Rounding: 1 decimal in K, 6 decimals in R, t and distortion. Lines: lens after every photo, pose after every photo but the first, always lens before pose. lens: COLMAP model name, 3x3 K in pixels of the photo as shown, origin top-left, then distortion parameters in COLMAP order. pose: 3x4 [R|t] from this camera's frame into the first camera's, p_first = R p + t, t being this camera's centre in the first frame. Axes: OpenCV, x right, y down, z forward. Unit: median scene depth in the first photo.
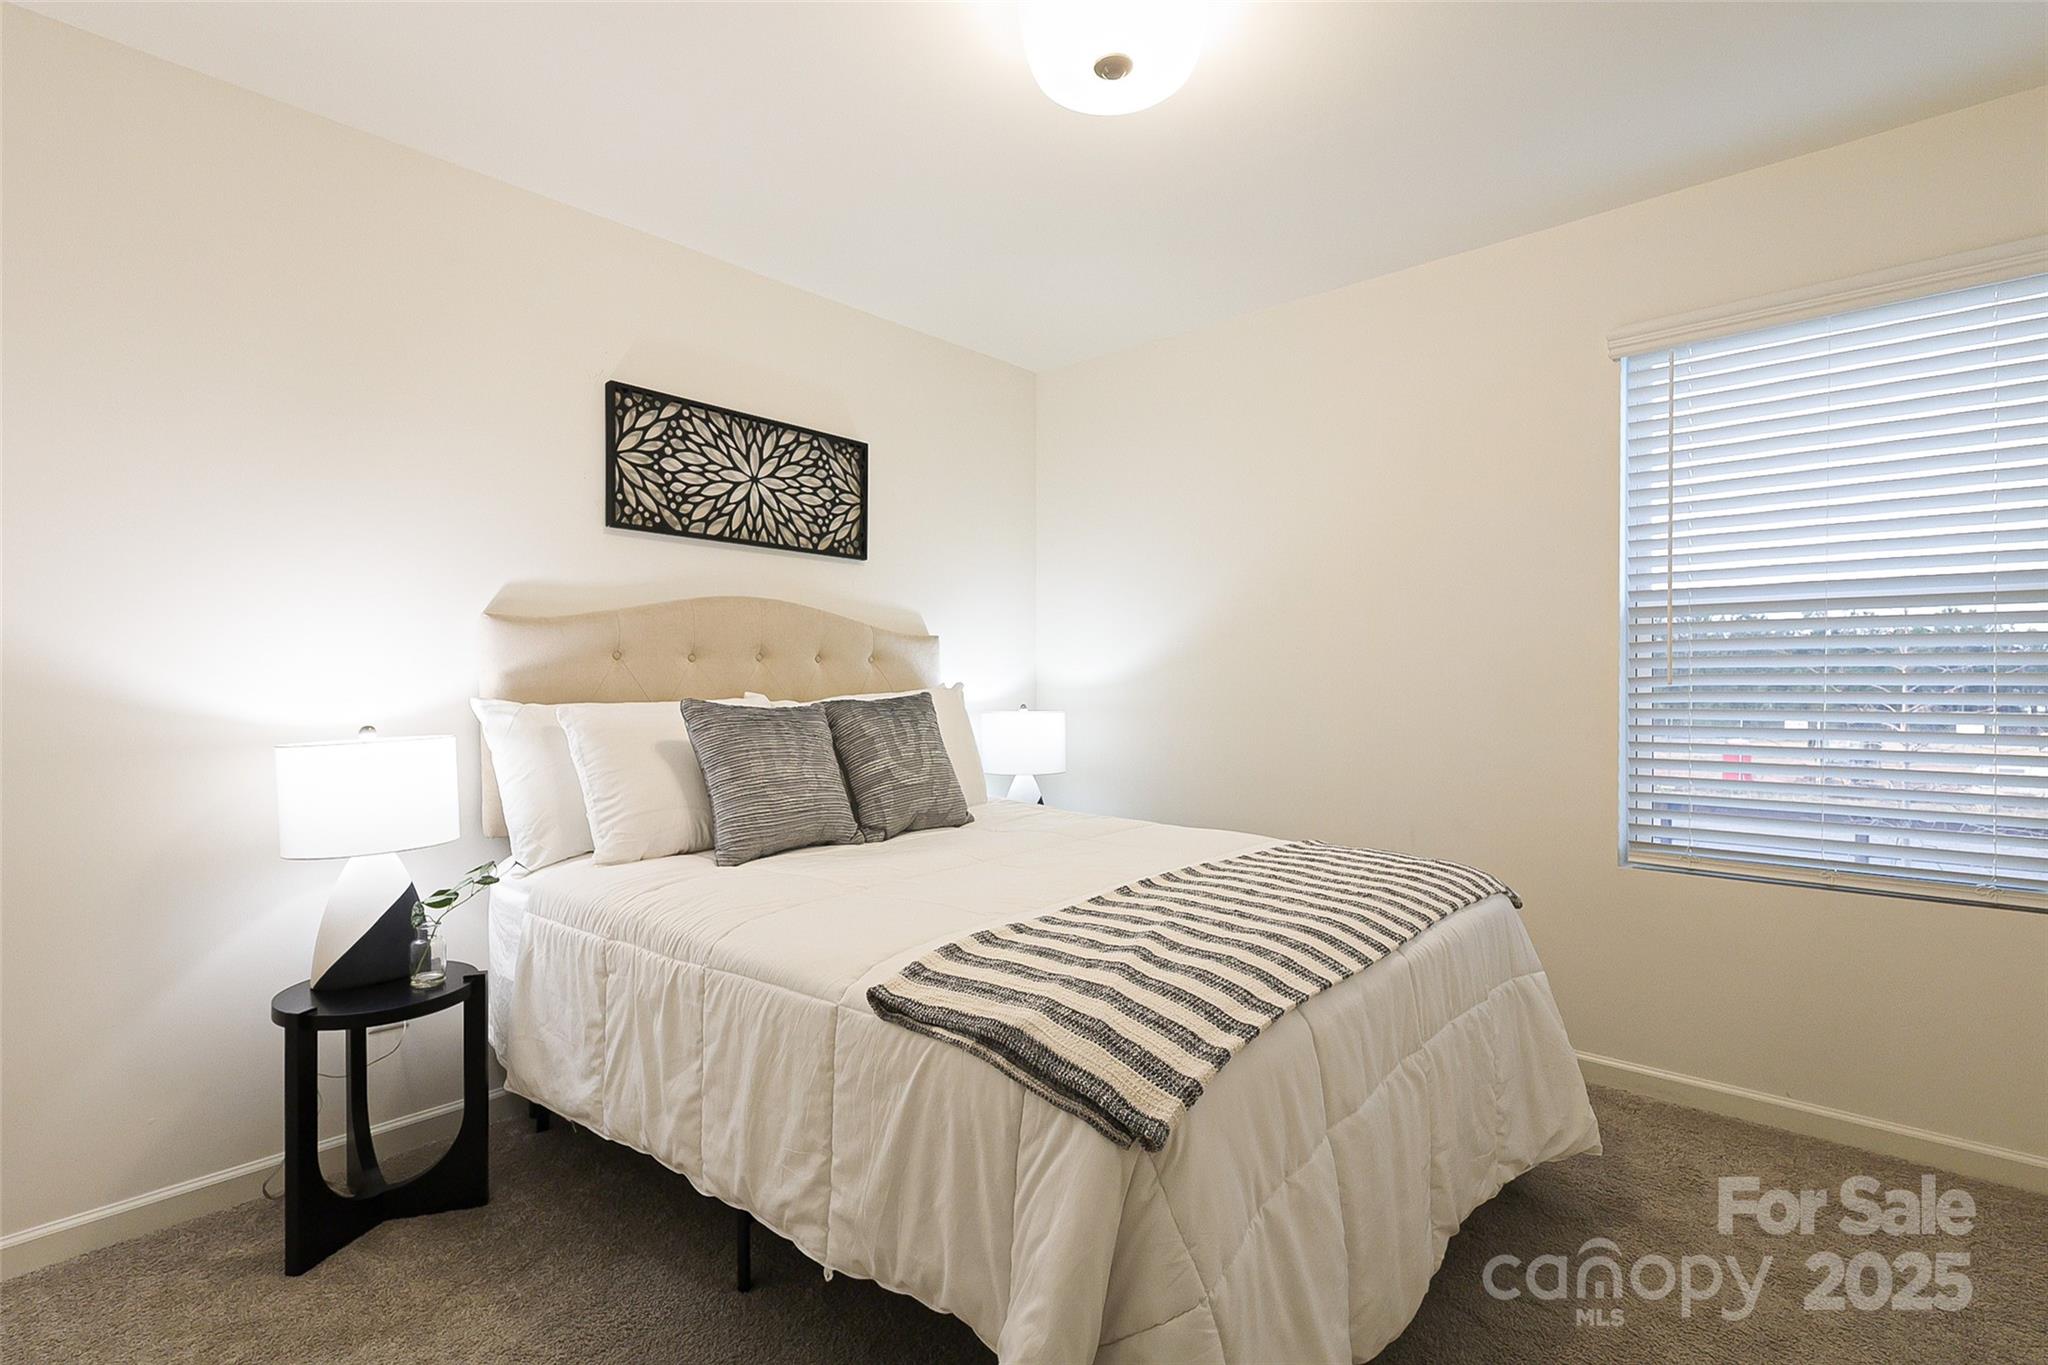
lens RADIAL K [[953.1, 0, 1017.3], [0, 953.1, 679.0], [0, 0, 1]] dist [0.000731, 0.000102]
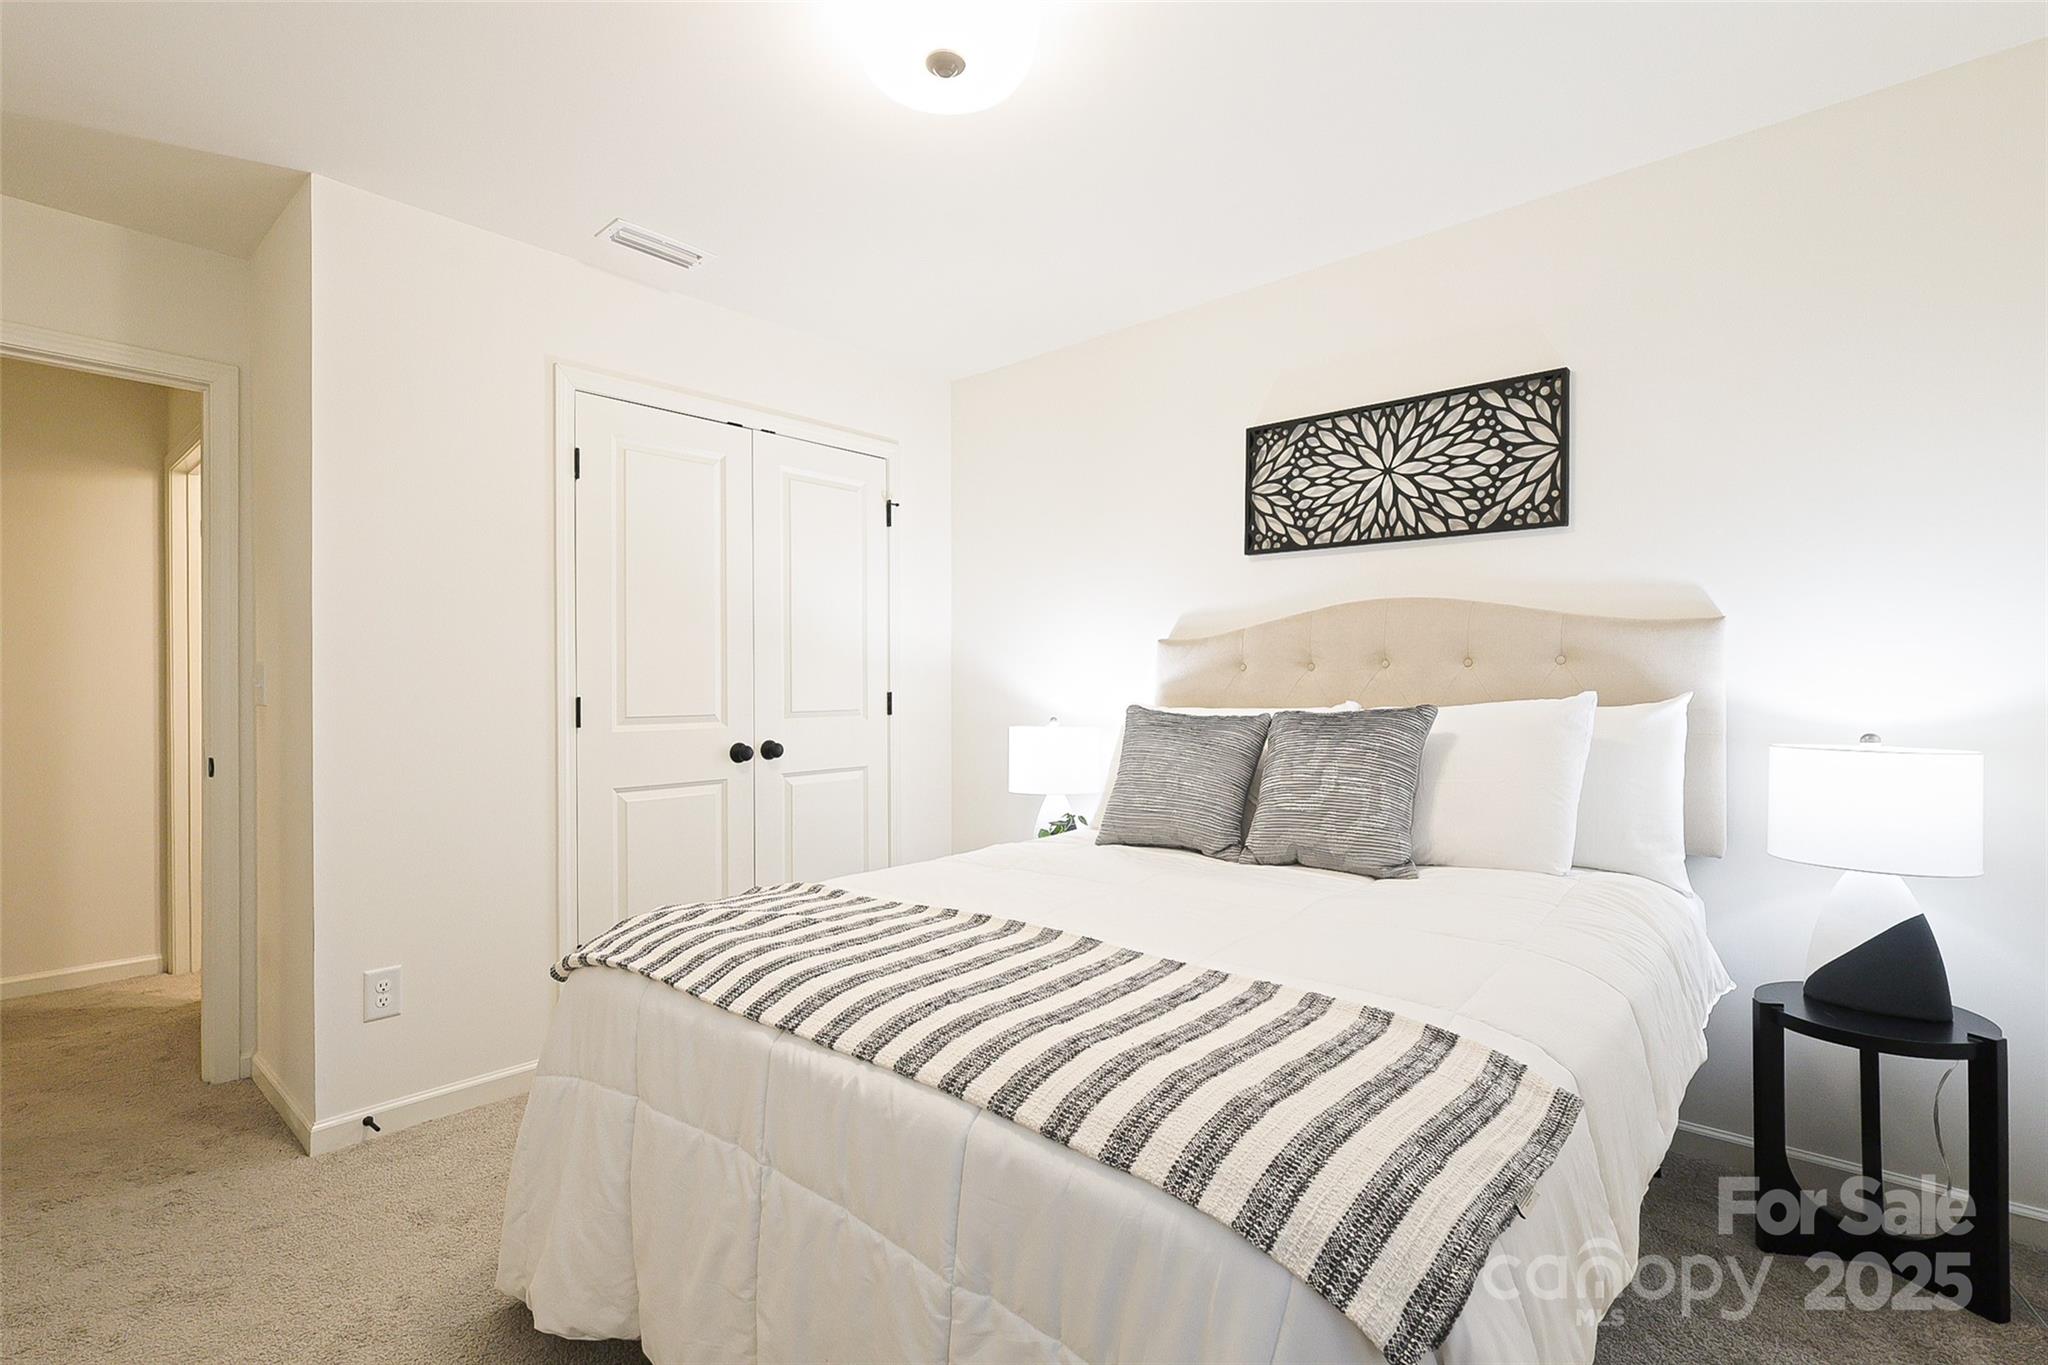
lens RADIAL K [[953.1, 0, 1017.9], [0, 953.1, 684.8], [0, 0, 1]] dist [0.000731, 0.000102]
pose [[0.003164, 0.007415, -0.999968, 0.659671], [0.012606, 0.999893, 0.007454, -0.013260], [0.999916, -0.012629, 0.003070, 0.644718]]
